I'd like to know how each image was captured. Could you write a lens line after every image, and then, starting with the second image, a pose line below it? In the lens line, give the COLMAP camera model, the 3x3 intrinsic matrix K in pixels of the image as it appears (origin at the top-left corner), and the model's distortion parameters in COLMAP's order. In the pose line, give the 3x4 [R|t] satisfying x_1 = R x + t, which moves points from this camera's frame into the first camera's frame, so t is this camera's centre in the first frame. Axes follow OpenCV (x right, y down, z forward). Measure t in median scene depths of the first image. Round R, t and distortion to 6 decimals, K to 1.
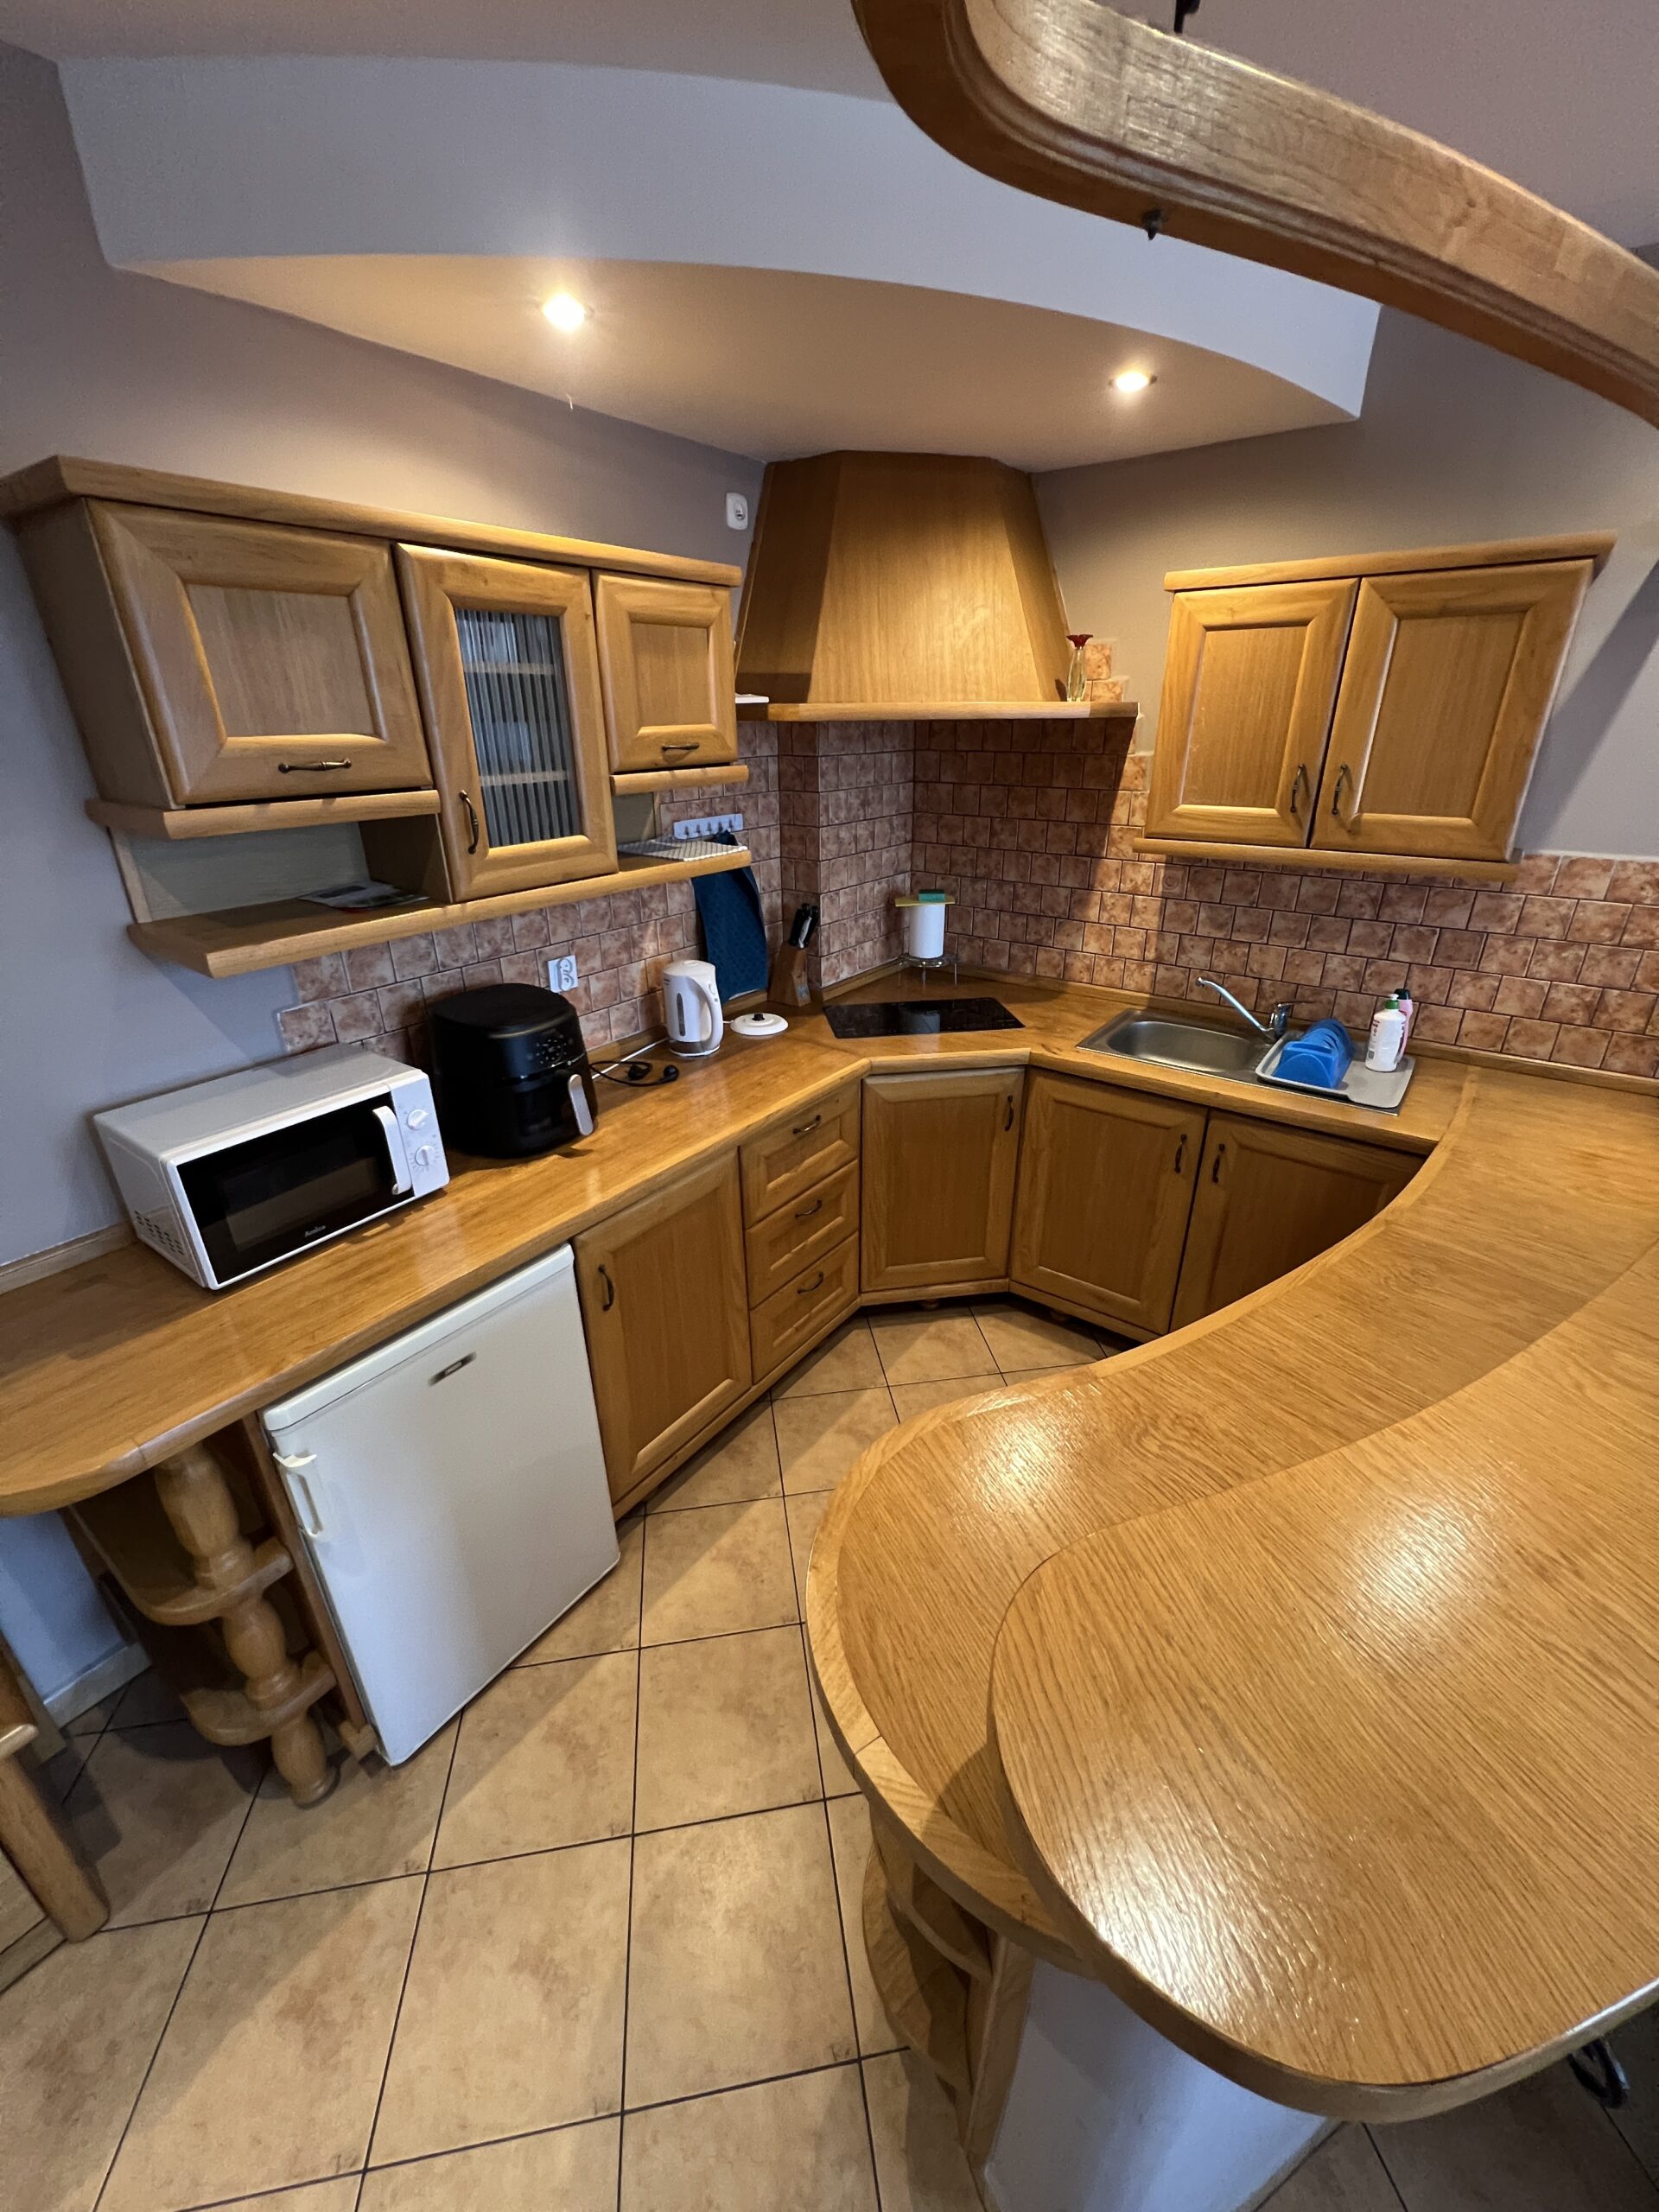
lens RADIAL K [[879.5, 0, 846.9], [0, 879.5, 1097.5], [0, 0, 1]] dist [-0.002958, -0.000364]
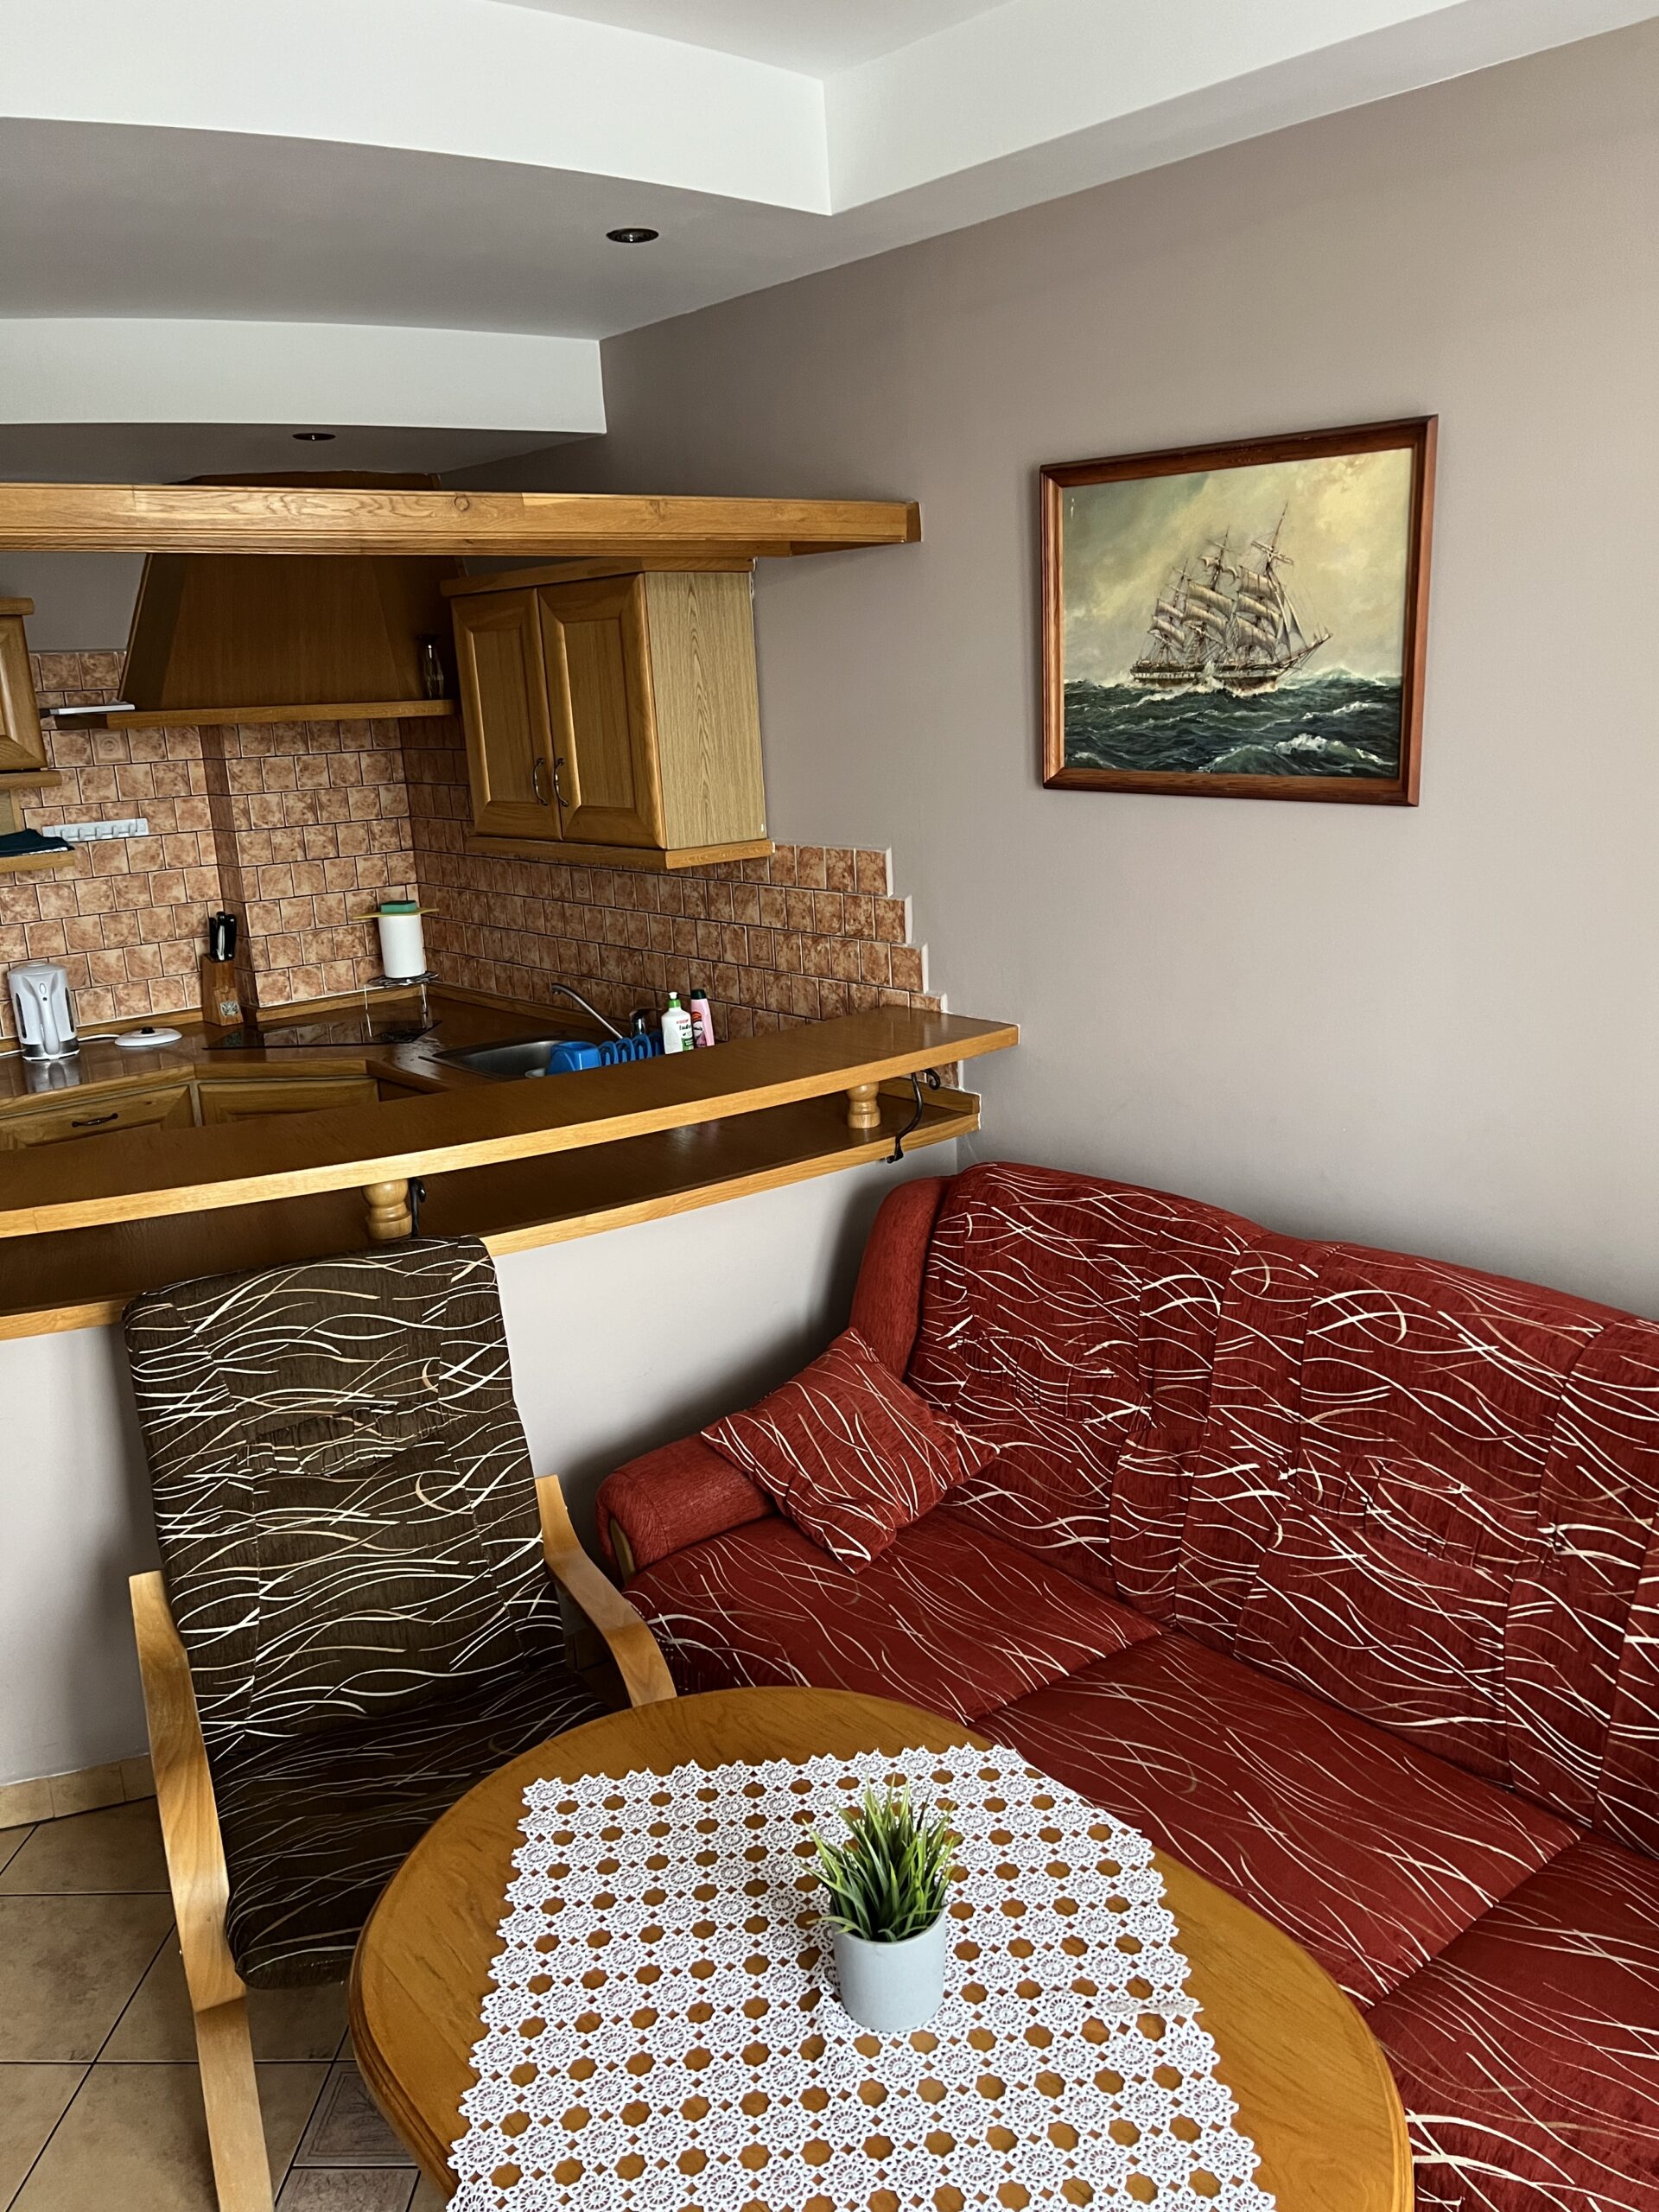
lens RADIAL K [[1678.2, 0, 838.5], [0, 1678.2, 1126.2], [0, 0, 1]] dist [0.061120, -0.068804]
pose [[0.981370, 0.019224, -0.191162, 0.918485], [-0.046180, 0.989414, -0.137578, 0.213301], [0.186494, 0.143843, 0.971869, -0.564498]]
